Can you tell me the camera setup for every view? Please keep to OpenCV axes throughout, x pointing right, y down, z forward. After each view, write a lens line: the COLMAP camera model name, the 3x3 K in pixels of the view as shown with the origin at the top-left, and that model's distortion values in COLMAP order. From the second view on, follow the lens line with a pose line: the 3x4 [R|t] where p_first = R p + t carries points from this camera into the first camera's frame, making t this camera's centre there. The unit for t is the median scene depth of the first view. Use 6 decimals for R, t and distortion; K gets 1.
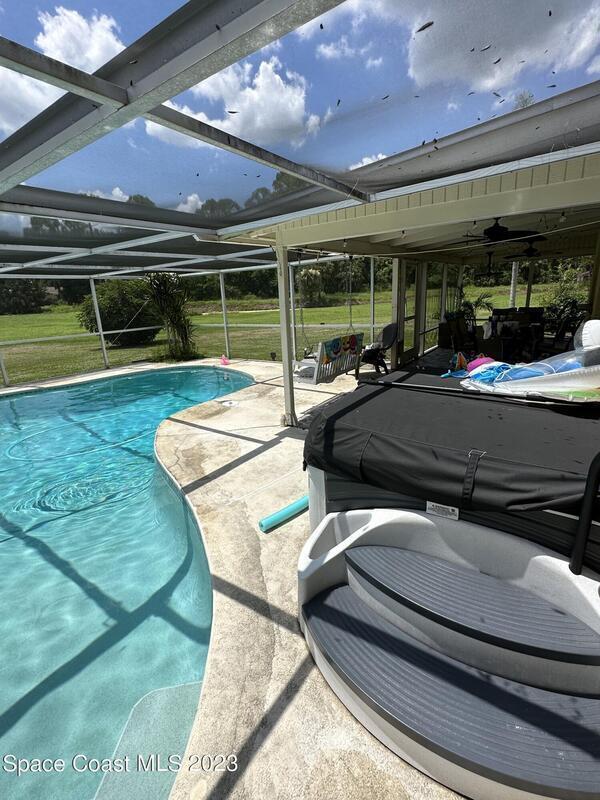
lens RADIAL K [[378.3, 0, 298.4], [0, 378.3, 399.9], [0, 0, 1]] dist [-0.000748, -0.001130]
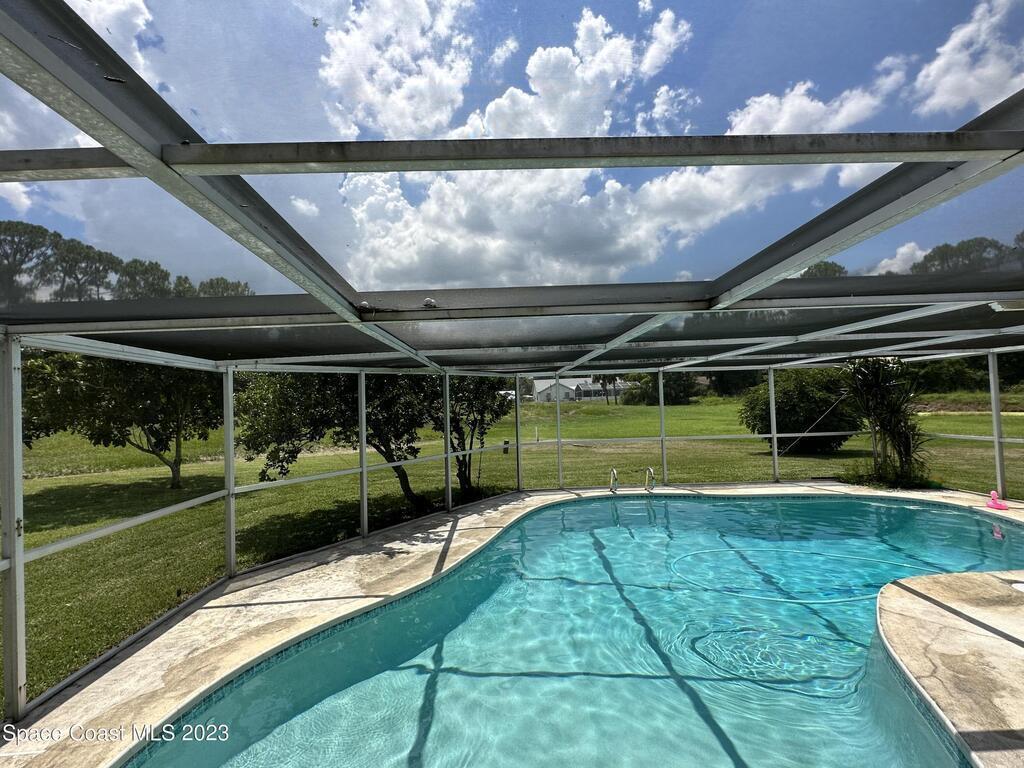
lens RADIAL K [[484.3, 0, 513.8], [0, 484.3, 389.8], [0, 0, 1]] dist [-0.000748, -0.001130]
pose [[0.600189, 0.004975, -0.799842, -0.047159], [-0.210248, 0.965797, -0.151760, -0.003287], [0.771731, 0.259250, 0.580707, -0.018330]]
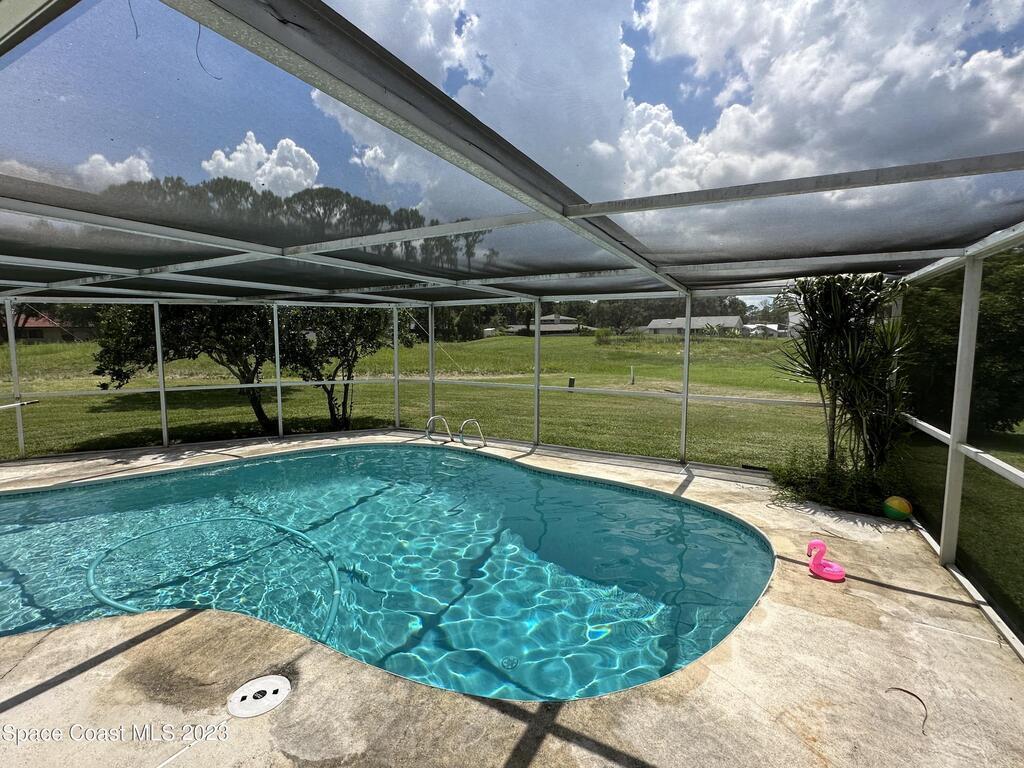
lens RADIAL K [[484.3, 0, 509.8], [0, 484.3, 383.8], [0, 0, 1]] dist [-0.000748, -0.001130]
pose [[0.121134, 0.141634, -0.982480, 0.112203], [-0.269776, 0.957211, 0.104730, -0.194622], [0.955273, 0.252363, 0.154161, 0.655111]]
